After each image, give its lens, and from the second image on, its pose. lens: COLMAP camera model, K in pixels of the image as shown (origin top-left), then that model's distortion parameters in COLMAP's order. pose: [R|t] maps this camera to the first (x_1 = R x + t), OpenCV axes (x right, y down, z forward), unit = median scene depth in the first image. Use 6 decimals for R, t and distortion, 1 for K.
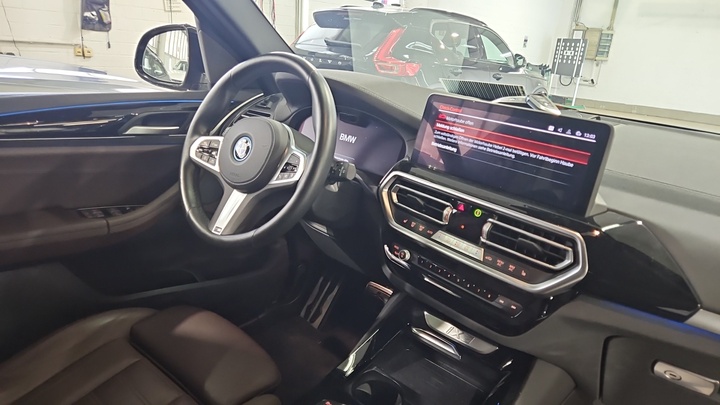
lens RADIAL K [[479.5, 0, 360.0], [0, 479.5, 202.5], [0, 0, 1]] dist [0.009704, 0.001077]
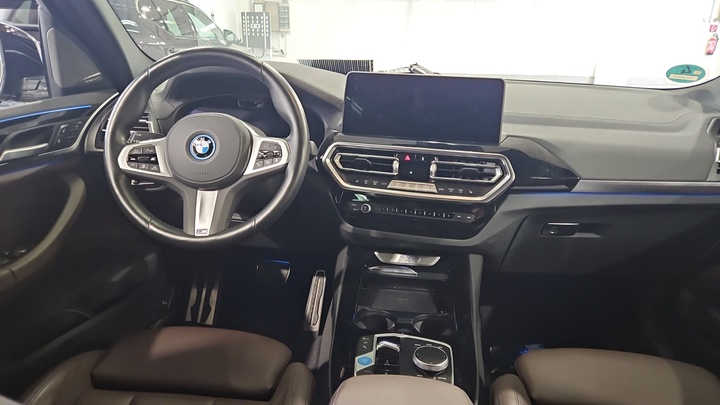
lens RADIAL K [[500.6, 0, 360.0], [0, 500.6, 202.5], [0, 0, 1]] dist [-0.000900, -0.003295]
pose [[0.798543, -0.238636, 0.552613, -0.572062], [0.218189, 0.970376, 0.103750, -0.035798], [-0.561001, 0.037725, 0.826955, -0.032295]]
